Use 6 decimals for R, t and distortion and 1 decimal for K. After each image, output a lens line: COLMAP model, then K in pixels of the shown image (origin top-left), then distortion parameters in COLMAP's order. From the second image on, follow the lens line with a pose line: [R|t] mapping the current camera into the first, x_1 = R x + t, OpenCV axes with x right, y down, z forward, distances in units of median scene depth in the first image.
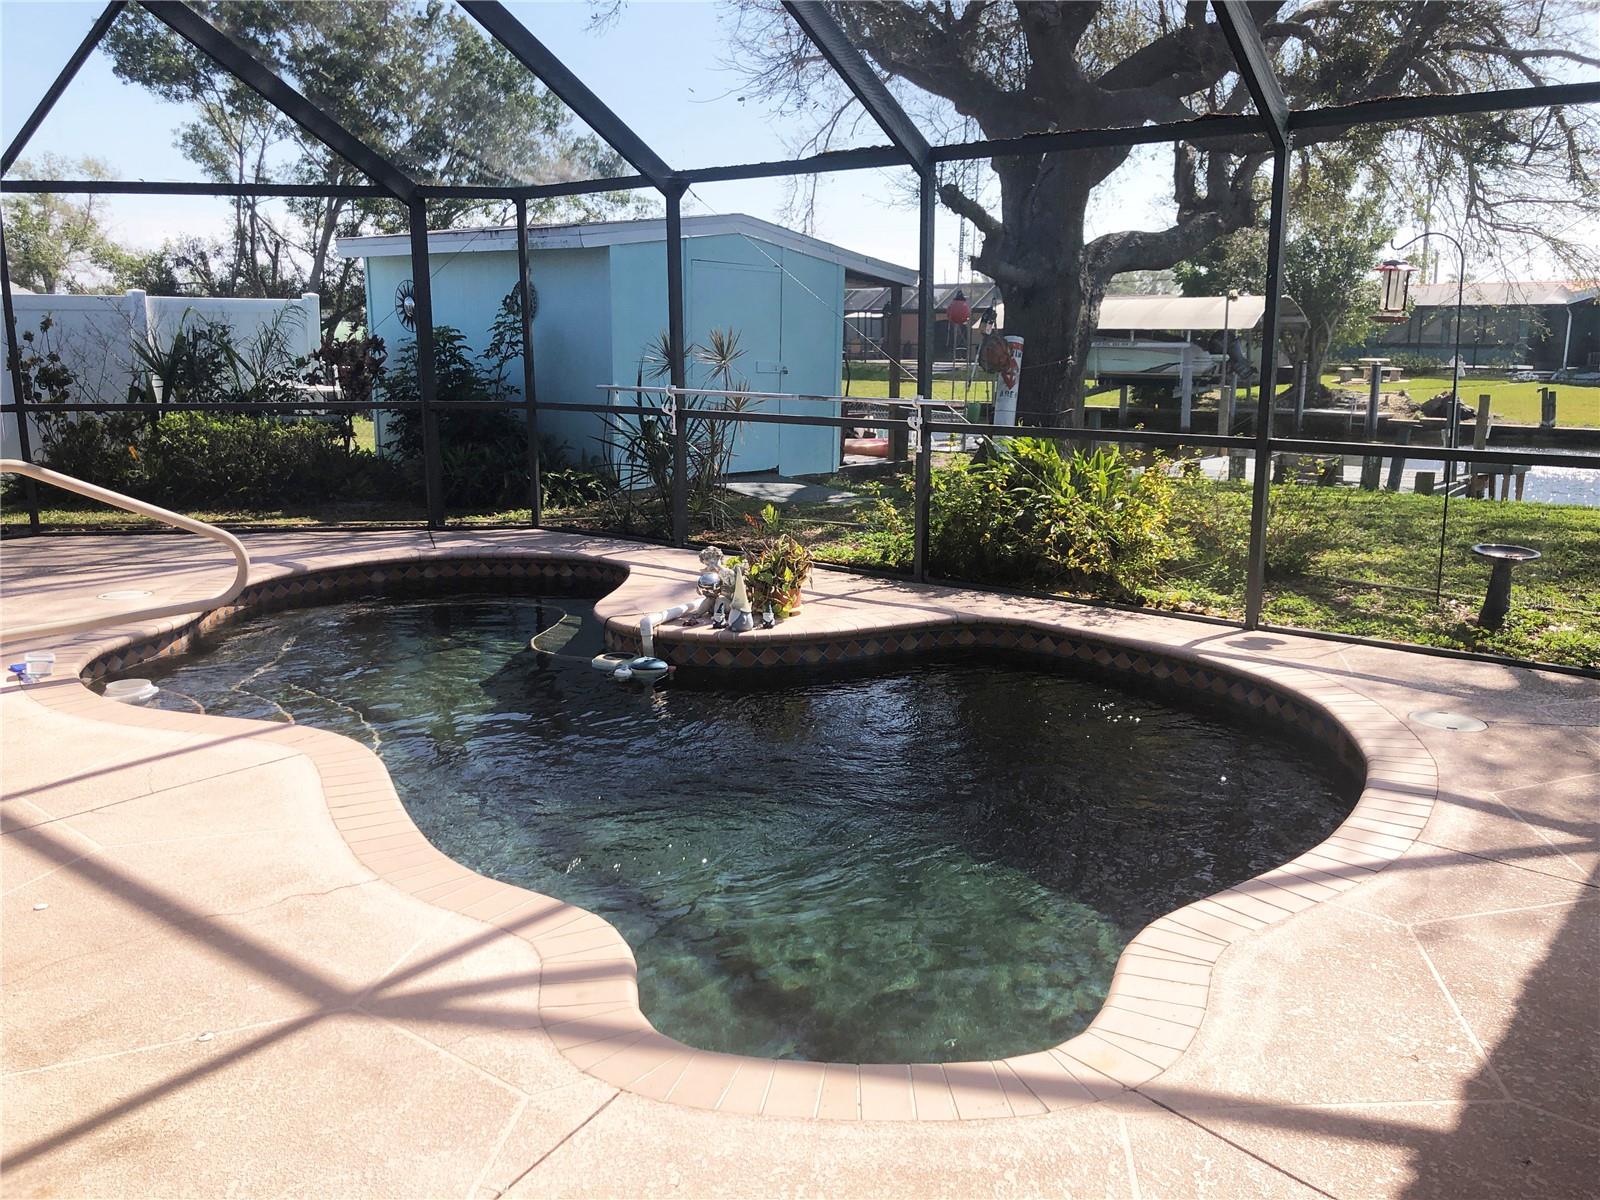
lens RADIAL K [[1324.0, 0, 802.2], [0, 1324.0, 596.7], [0, 0, 1]] dist [0.008026, 0.027158]
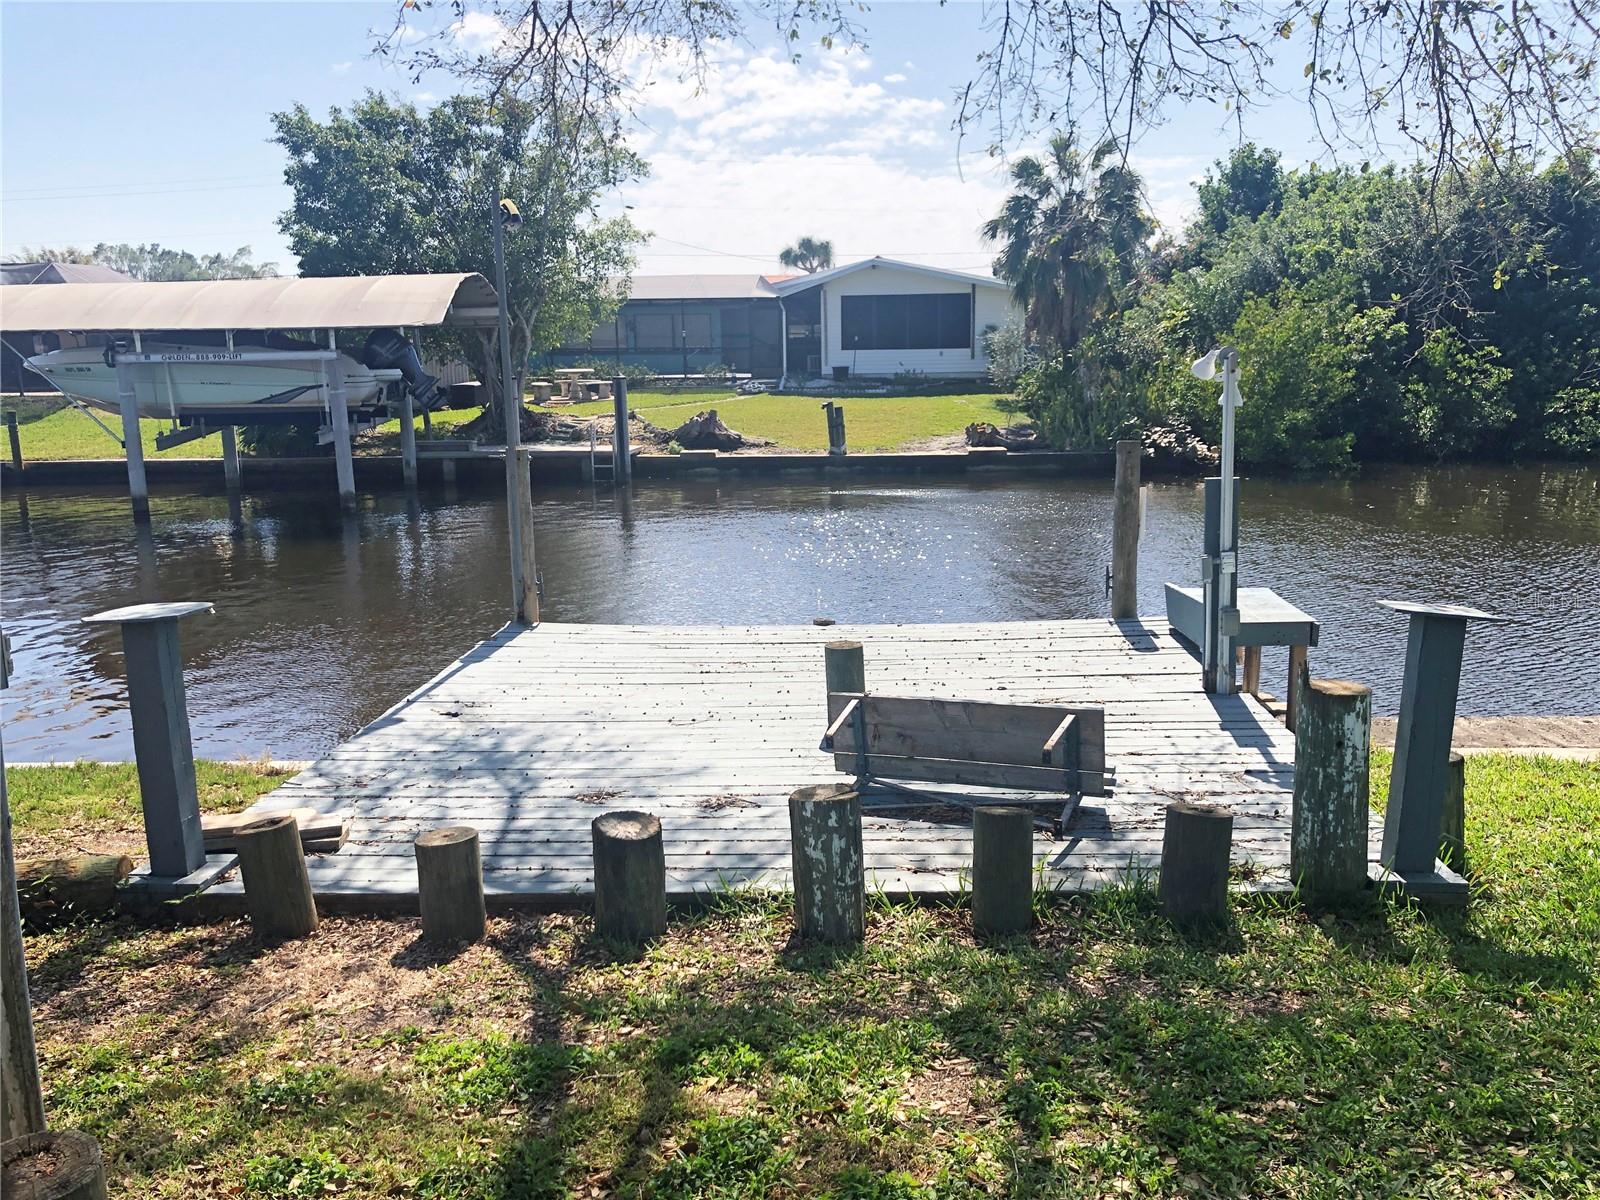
lens RADIAL K [[1324.0, 0, 806.2], [0, 1324.0, 596.7], [0, 0, 1]] dist [0.008026, 0.027158]
pose [[0.796321, -0.131113, 0.590493, 0.093437], [0.137741, 0.989883, 0.034040, -0.072124], [-0.588982, 0.054228, 0.806325, 0.394720]]
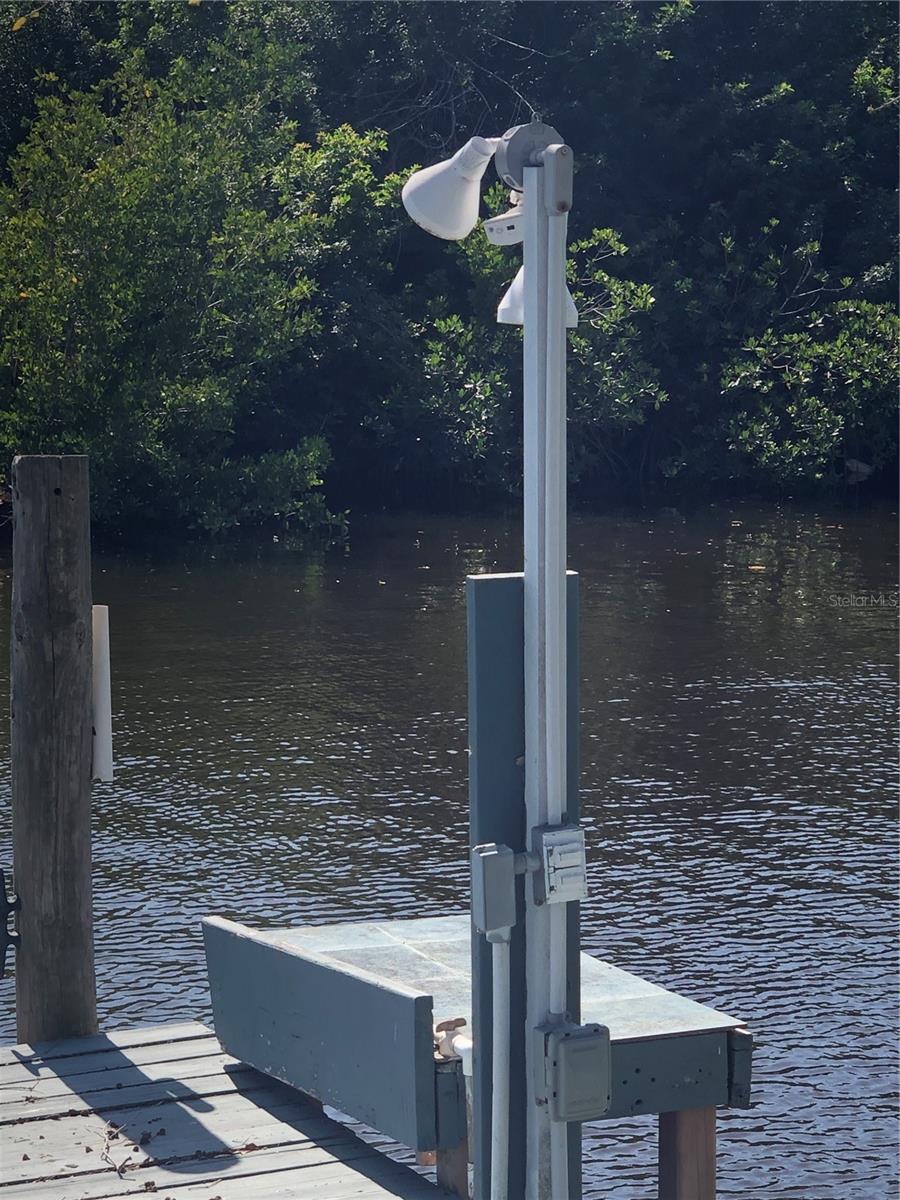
lens RADIAL K [[3349.3, 0, 450.9], [0, 3349.3, 597.9], [0, 0, 1]] dist [-0.069236, 0.000000]
pose [[0.428546, -0.103510, 0.897571, 0.145695], [0.171650, 0.984651, 0.031598, -0.081019], [-0.887065, 0.140527, 0.439736, 0.480245]]
